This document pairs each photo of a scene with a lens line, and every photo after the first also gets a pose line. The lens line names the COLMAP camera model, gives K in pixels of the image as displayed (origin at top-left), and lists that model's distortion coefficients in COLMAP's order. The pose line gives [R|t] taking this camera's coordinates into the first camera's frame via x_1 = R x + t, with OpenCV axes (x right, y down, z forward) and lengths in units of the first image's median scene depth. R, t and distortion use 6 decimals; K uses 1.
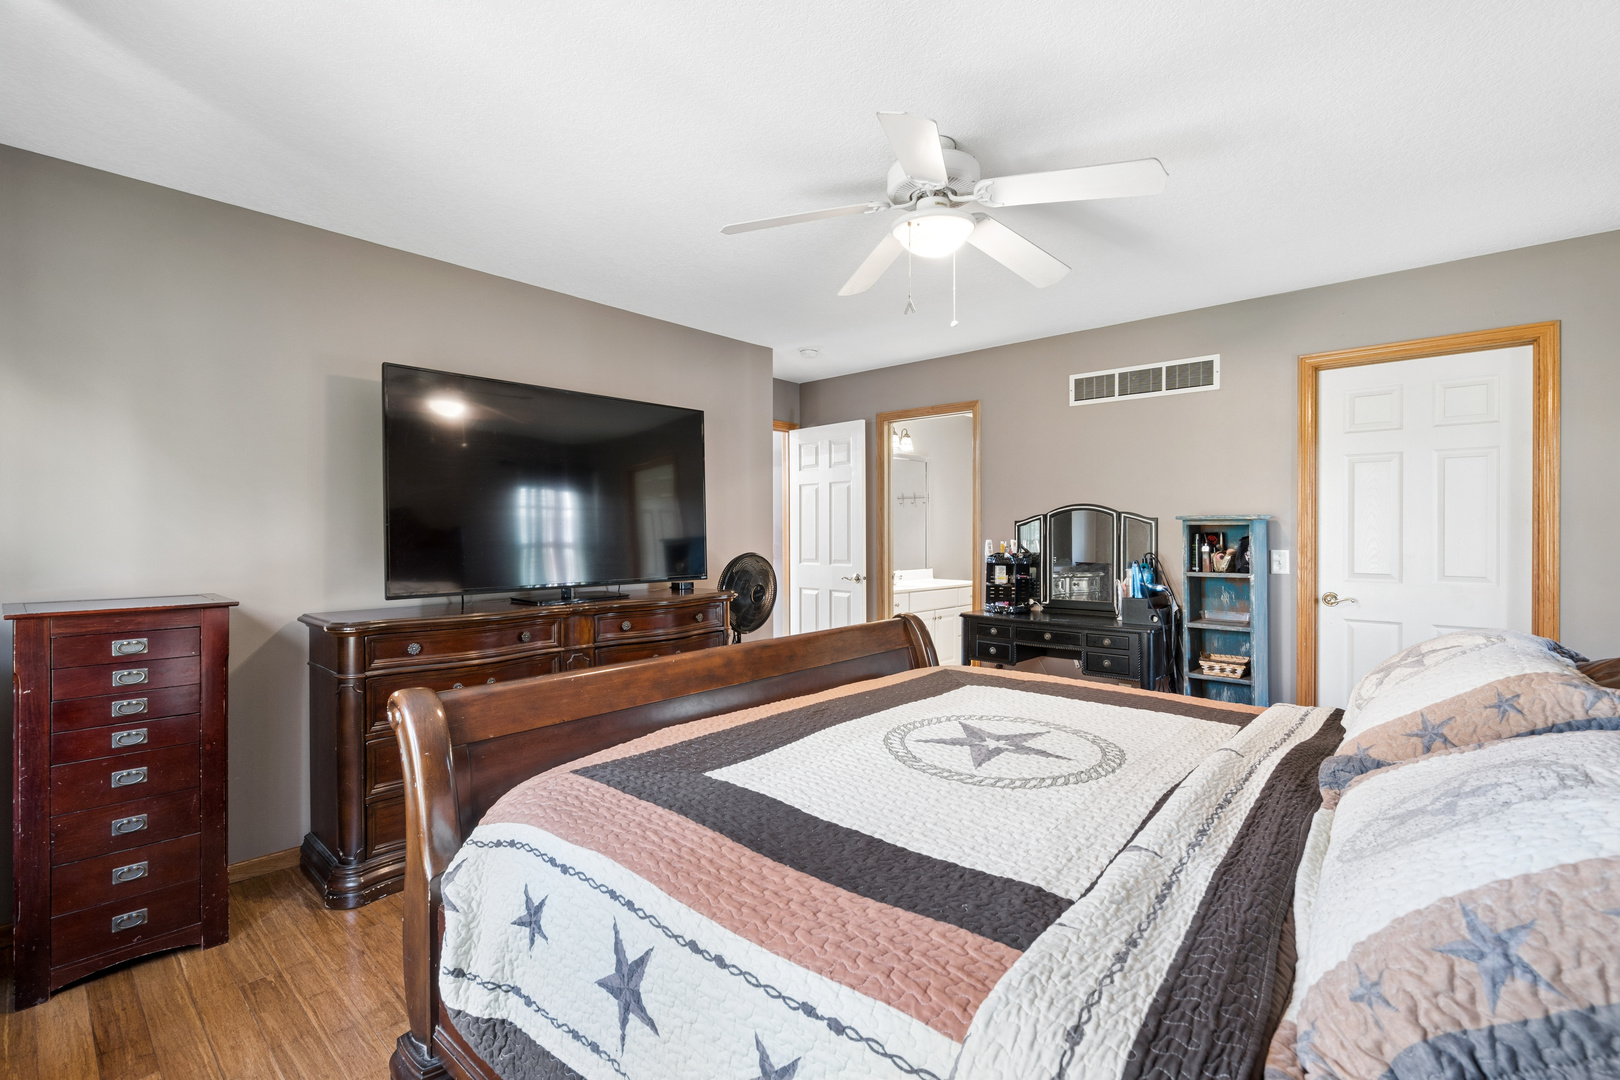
lens RADIAL K [[738.6, 0, 812.1], [0, 738.6, 538.1], [0, 0, 1]] dist [-0.004719, 0.001332]
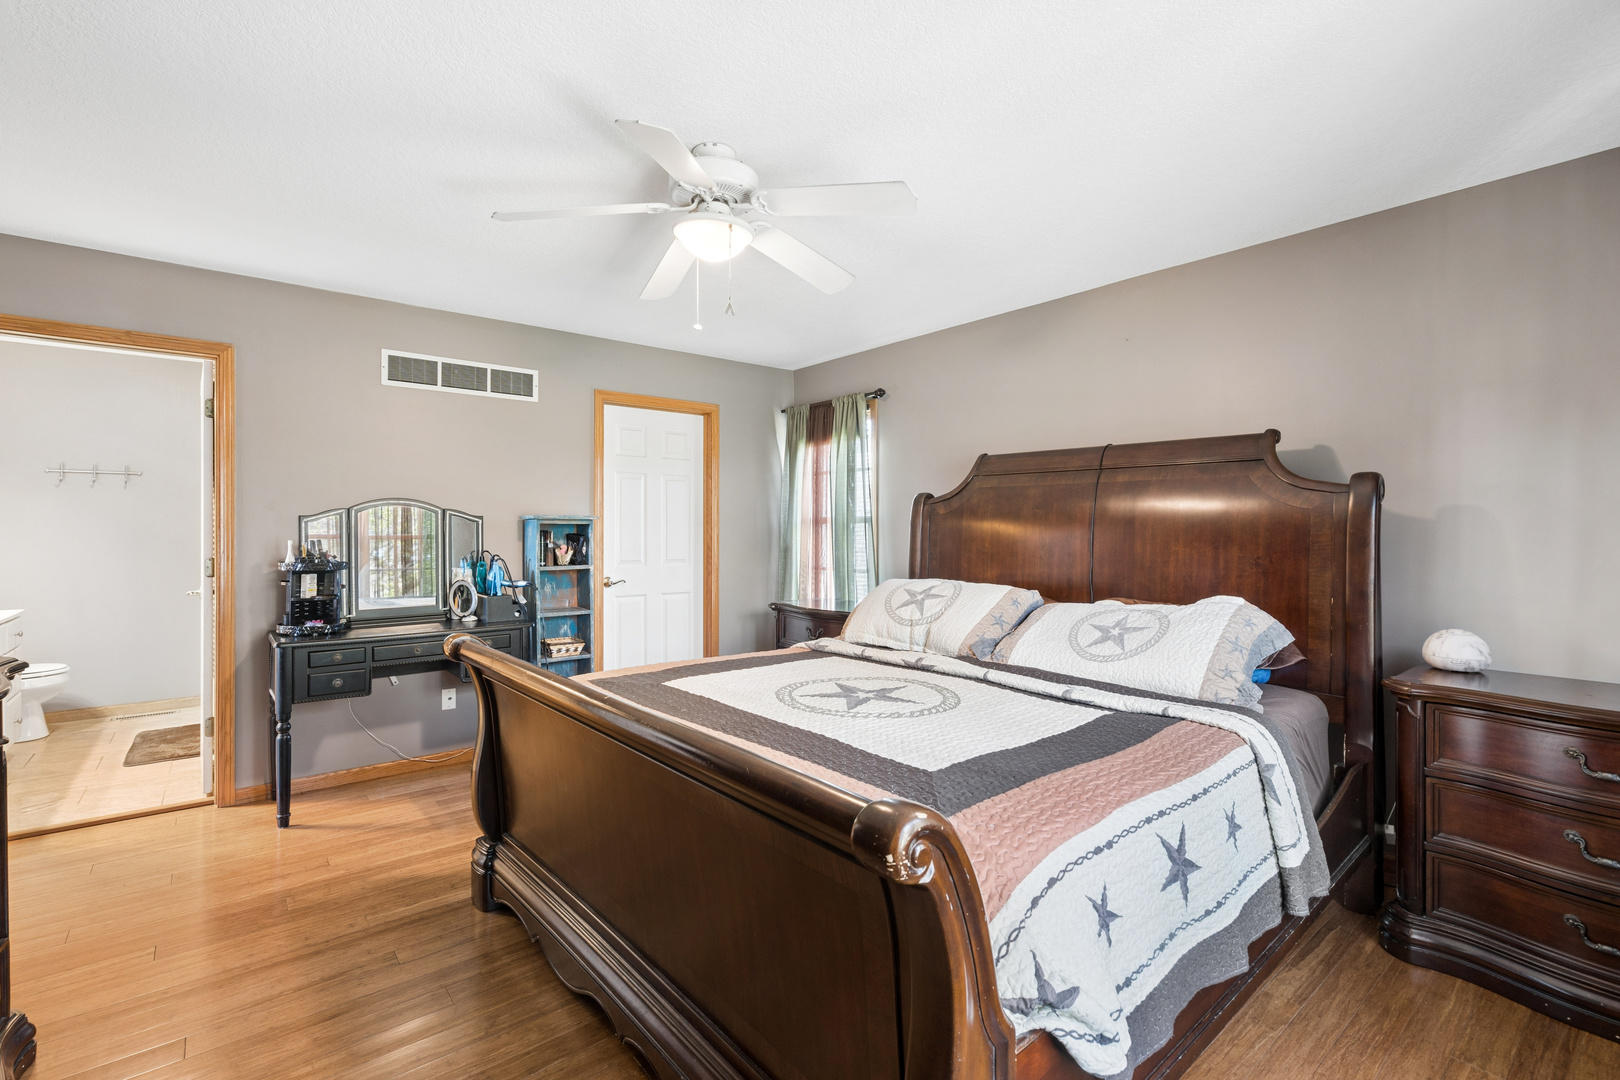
lens RADIAL K [[738.6, 0, 811.5], [0, 738.6, 531.3], [0, 0, 1]] dist [-0.004719, 0.001332]
pose [[0.132355, -0.000751, 0.991202, -0.505177], [0.007184, 0.999974, -0.000201, -0.003384], [-0.991176, 0.007147, 0.132357, 0.445547]]
